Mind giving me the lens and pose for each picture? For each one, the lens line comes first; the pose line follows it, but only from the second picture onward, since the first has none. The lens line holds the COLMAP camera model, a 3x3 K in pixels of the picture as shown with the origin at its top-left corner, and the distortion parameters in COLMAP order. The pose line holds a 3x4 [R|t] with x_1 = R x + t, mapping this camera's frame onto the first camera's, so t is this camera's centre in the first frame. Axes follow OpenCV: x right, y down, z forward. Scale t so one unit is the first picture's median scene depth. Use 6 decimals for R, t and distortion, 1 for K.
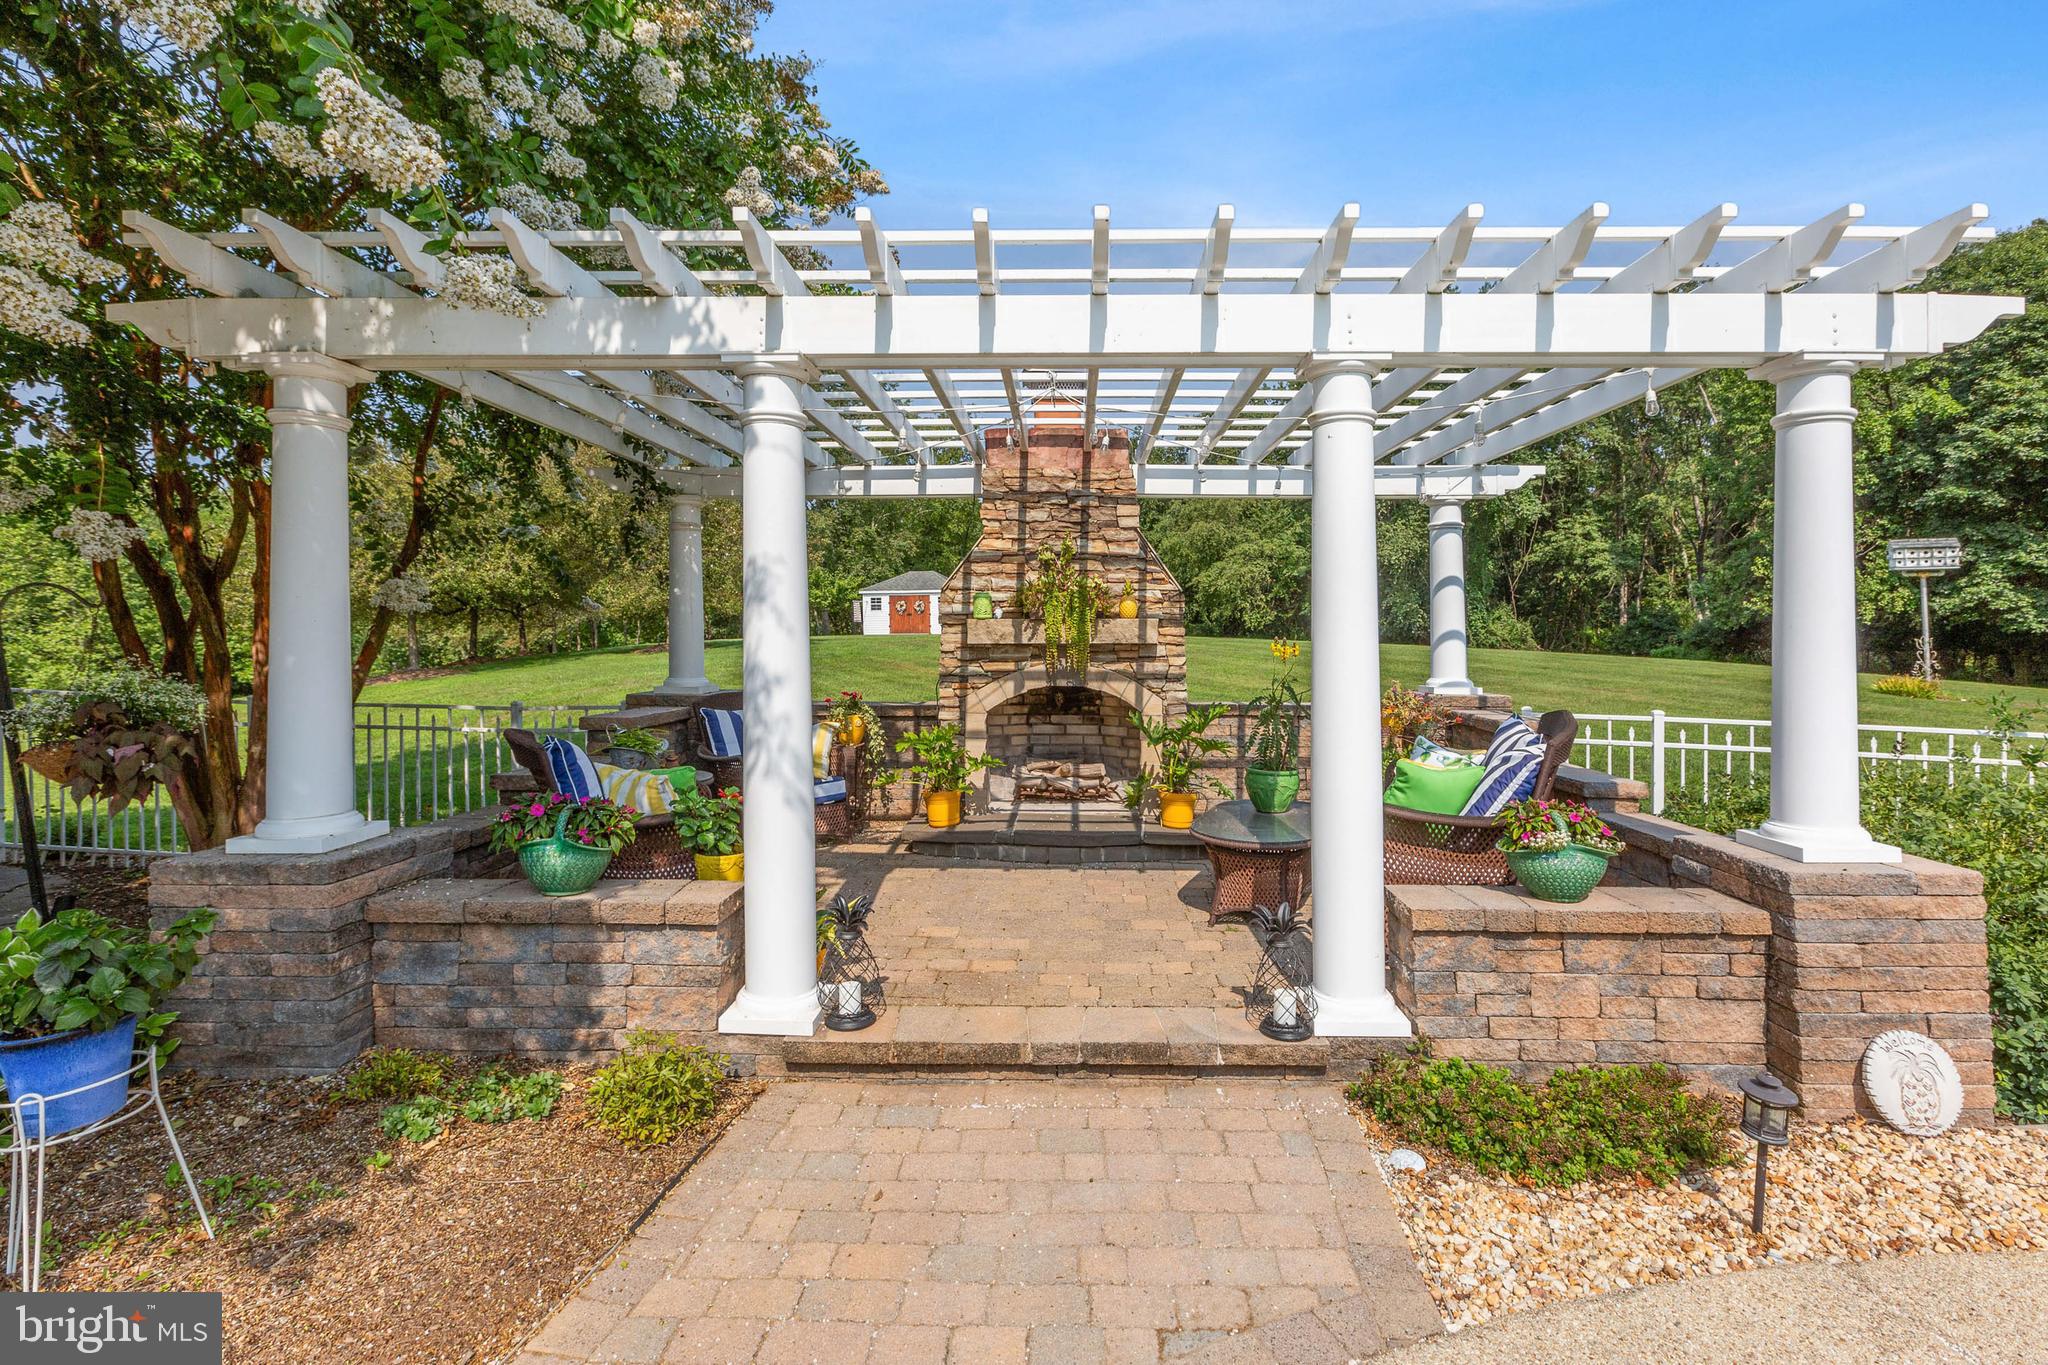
lens RADIAL K [[919.5, 0, 1028.7], [0, 919.5, 669.0], [0, 0, 1]] dist [-0.000143, -0.000014]
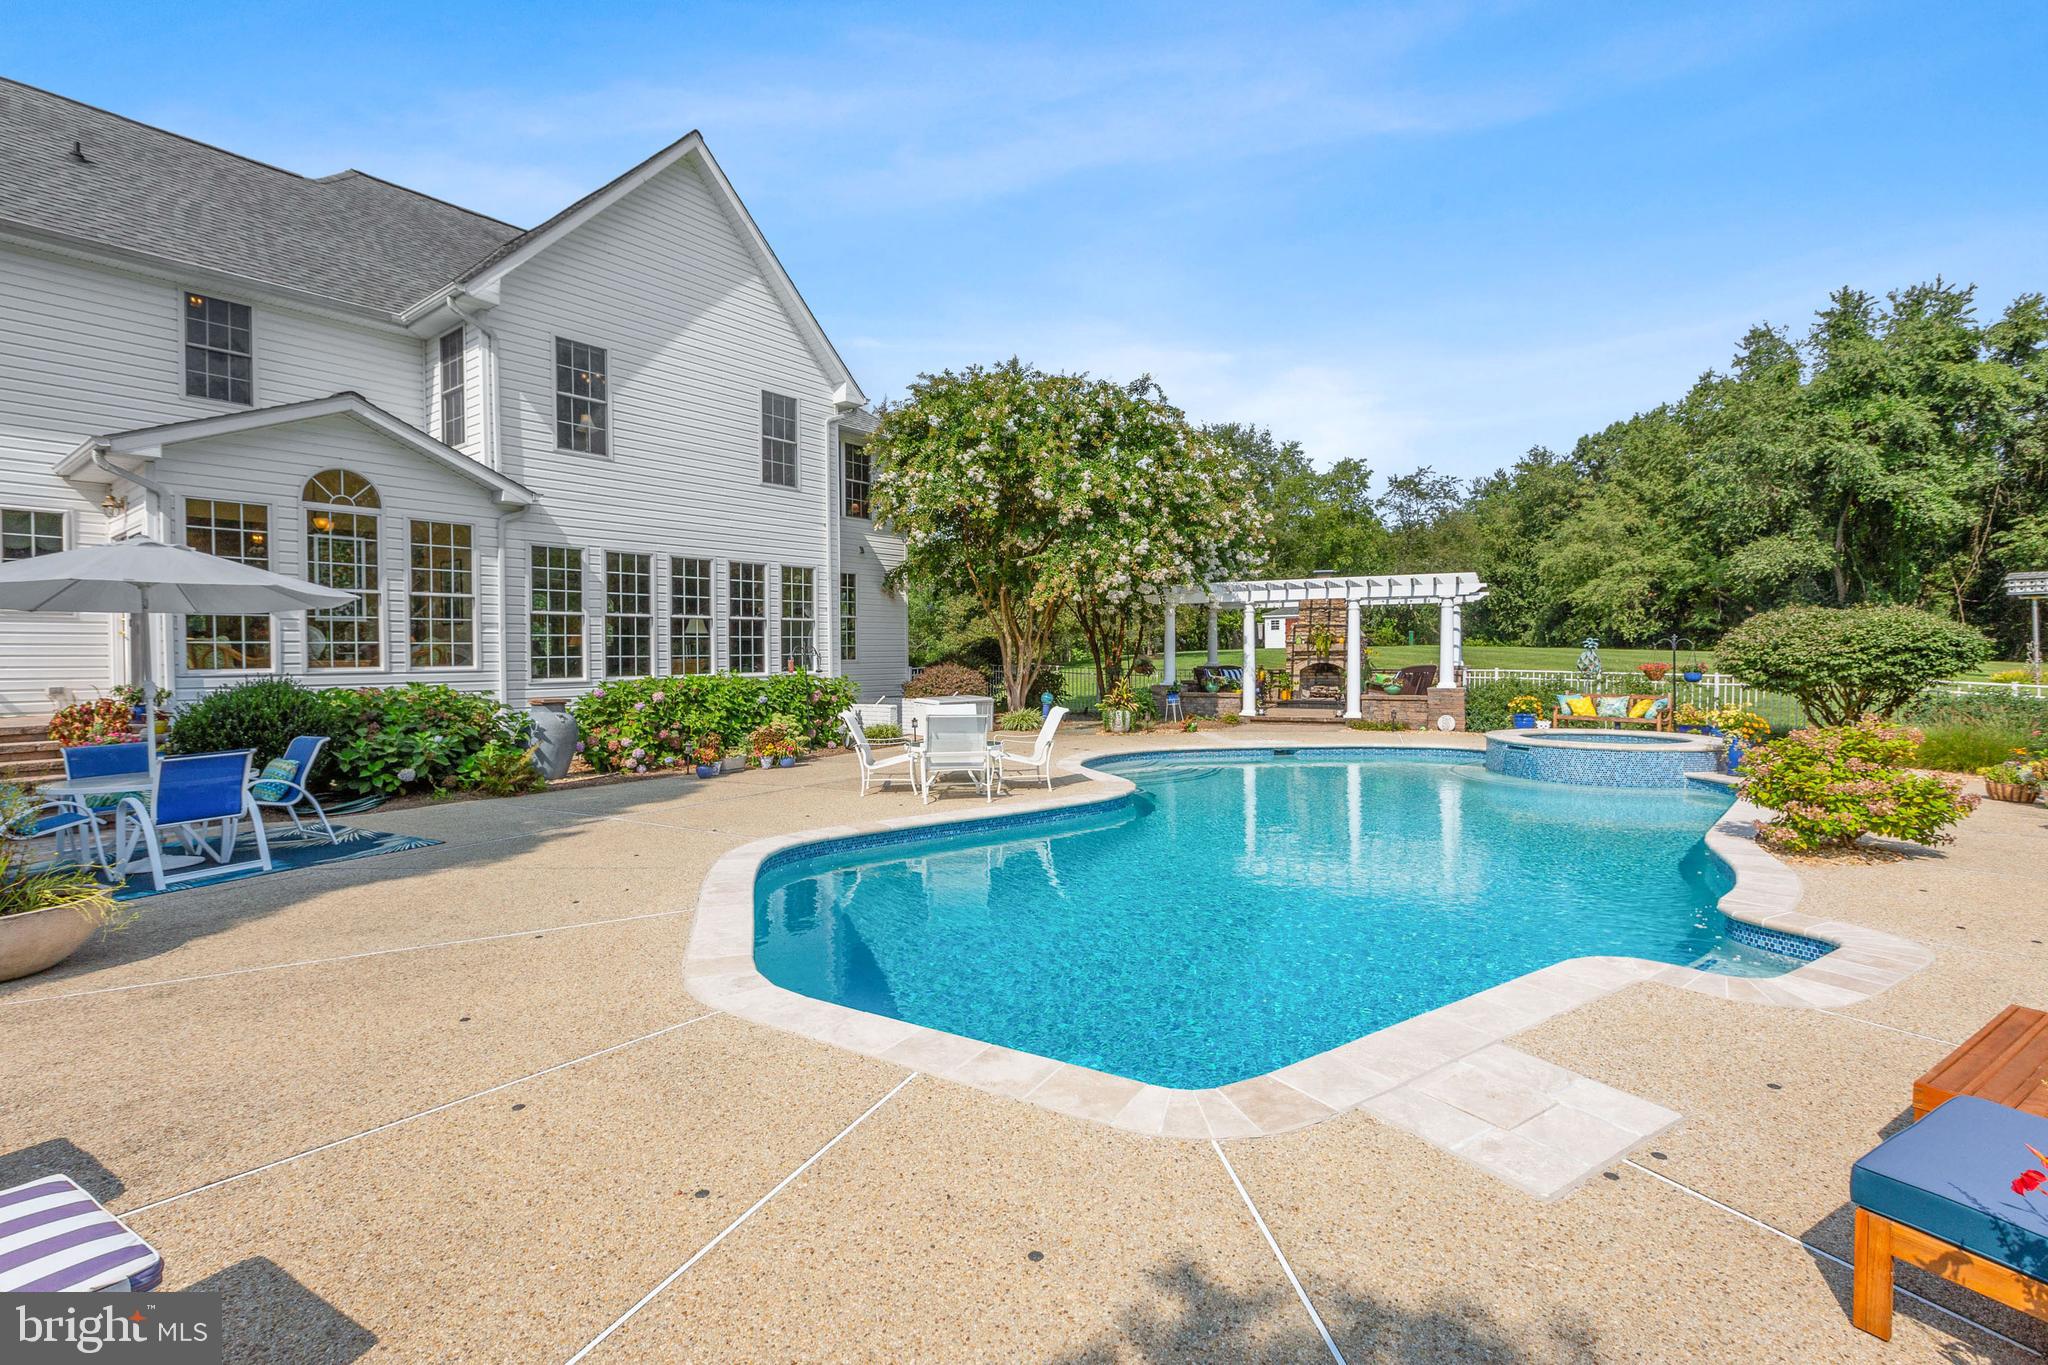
lens RADIAL K [[919.5, 0, 1028.7], [0, 919.5, 669.0], [0, 0, 1]] dist [-0.000143, -0.000014]
pose [[0.909104, -0.001572, -0.416566, 0.482761], [-0.005262, 0.999870, -0.015256, 0.102567], [0.416536, 0.016062, 0.908977, -2.673250]]
